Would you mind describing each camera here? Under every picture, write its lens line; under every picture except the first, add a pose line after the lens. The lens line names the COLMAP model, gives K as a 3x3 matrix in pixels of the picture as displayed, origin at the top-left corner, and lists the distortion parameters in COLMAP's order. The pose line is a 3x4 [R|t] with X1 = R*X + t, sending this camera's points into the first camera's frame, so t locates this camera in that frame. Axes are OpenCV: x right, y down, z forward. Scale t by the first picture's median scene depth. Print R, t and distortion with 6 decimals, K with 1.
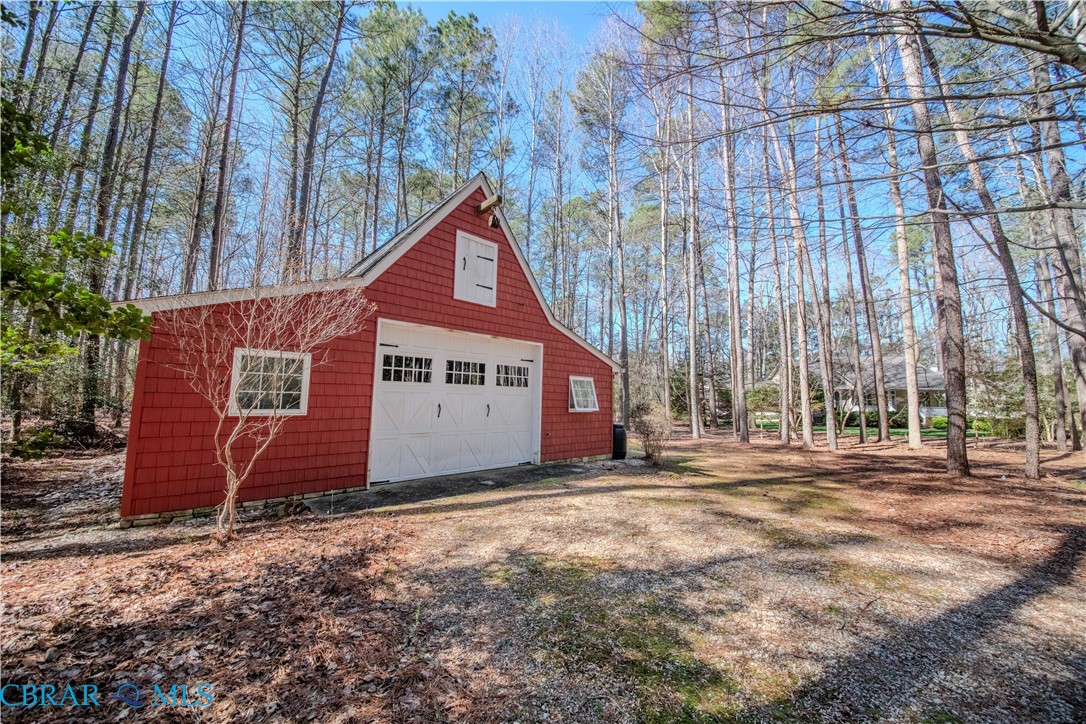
lens RADIAL K [[394.2, 0, 540.8], [0, 394.2, 363.4], [0, 0, 1]] dist [0.017084, -0.014765]
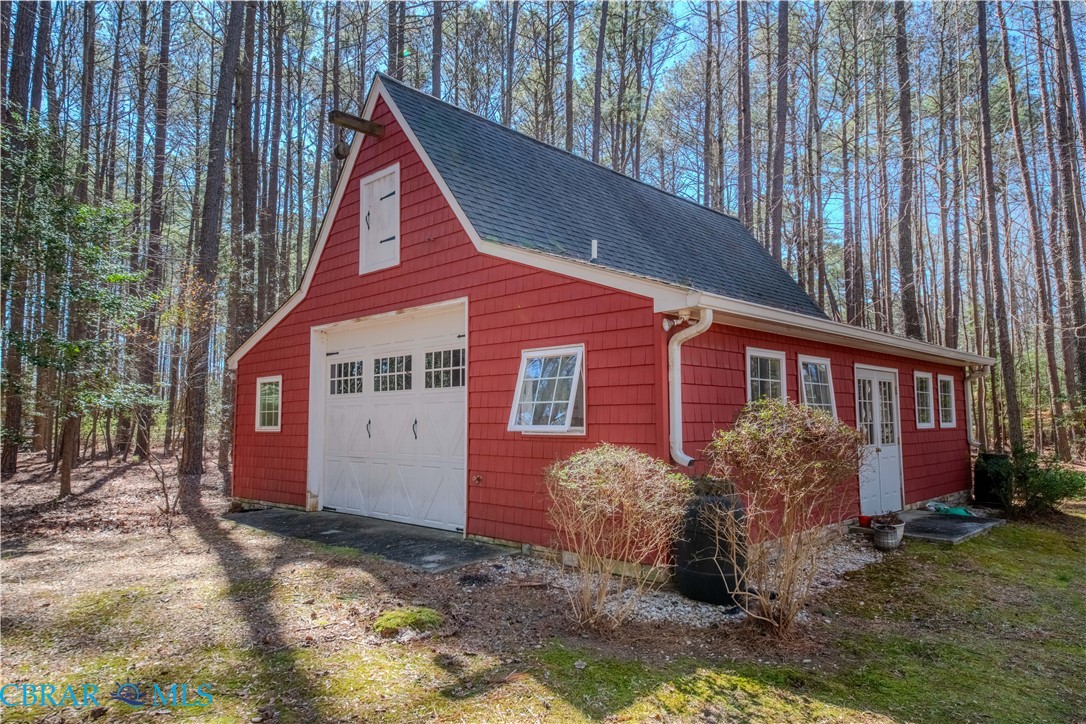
lens RADIAL K [[709.8, 0, 543.0], [0, 709.8, 362.0], [0, 0, 1]] dist [-0.002544, -0.000212]
pose [[0.035701, -0.077297, -0.996369, 1.039589], [0.125059, 0.989513, -0.072284, 0.124613], [0.991507, -0.122024, 0.044993, 1.197424]]
